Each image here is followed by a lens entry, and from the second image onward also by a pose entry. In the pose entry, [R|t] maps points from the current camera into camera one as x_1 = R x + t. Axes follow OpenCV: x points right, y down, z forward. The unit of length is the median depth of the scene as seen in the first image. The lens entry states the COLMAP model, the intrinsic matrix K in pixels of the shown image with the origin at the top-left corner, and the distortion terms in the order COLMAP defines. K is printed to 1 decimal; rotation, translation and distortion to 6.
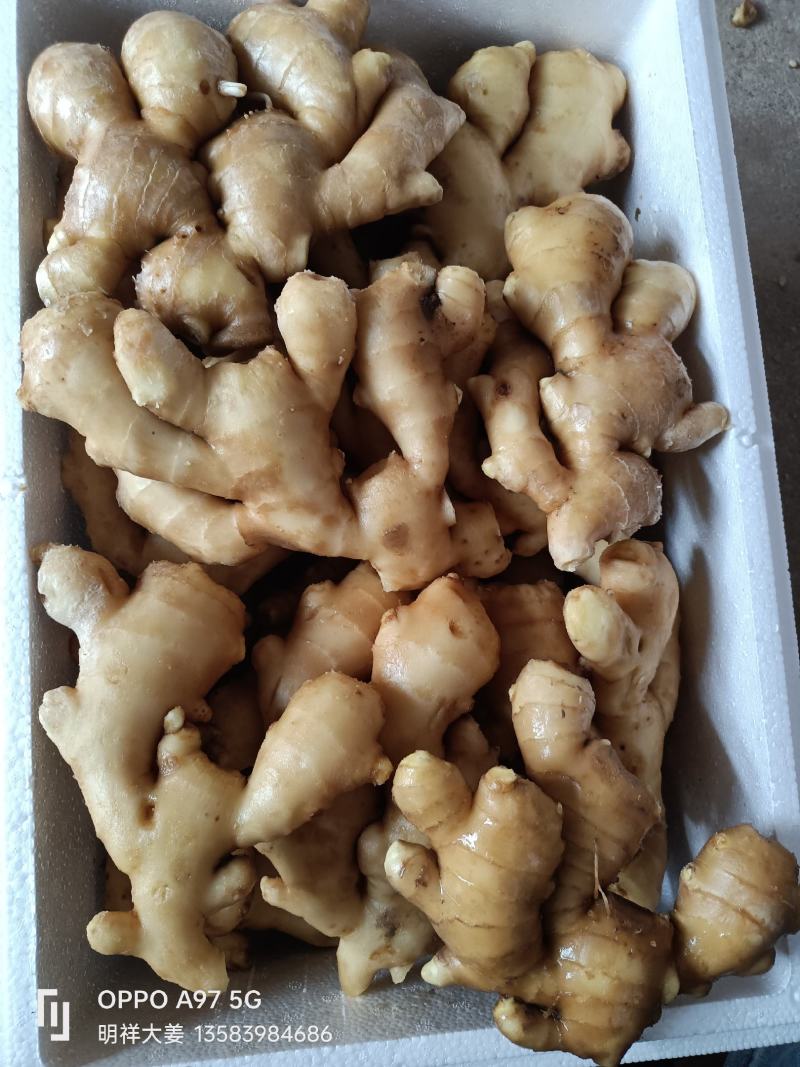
lens RADIAL K [[789.6, 0, 400.0], [0, 789.6, 533.5], [0, 0, 1]] dist [0.017840, -0.014962]
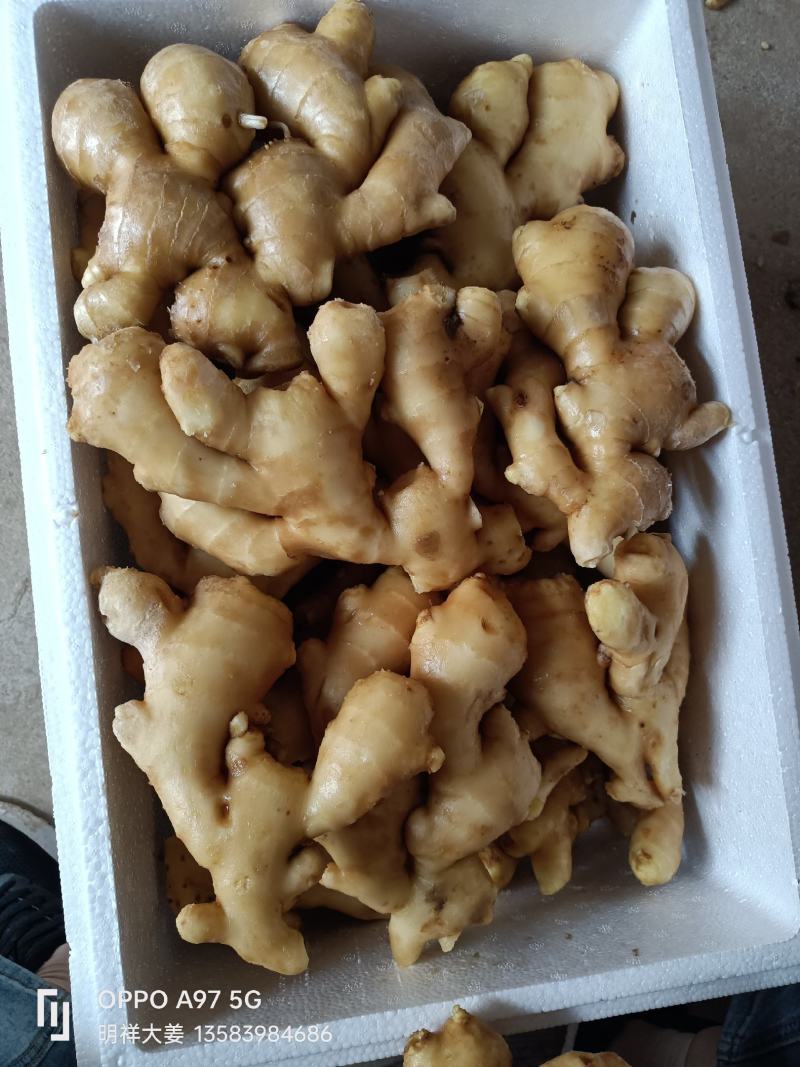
lens RADIAL K [[789.6, 0, 400.0], [0, 789.6, 533.5], [0, 0, 1]] dist [0.017840, -0.014962]
pose [[0.998508, -0.045880, 0.029597, -0.073927], [0.044645, 0.998155, 0.041143, -0.054520], [-0.031430, -0.039760, 0.998715, -0.066908]]
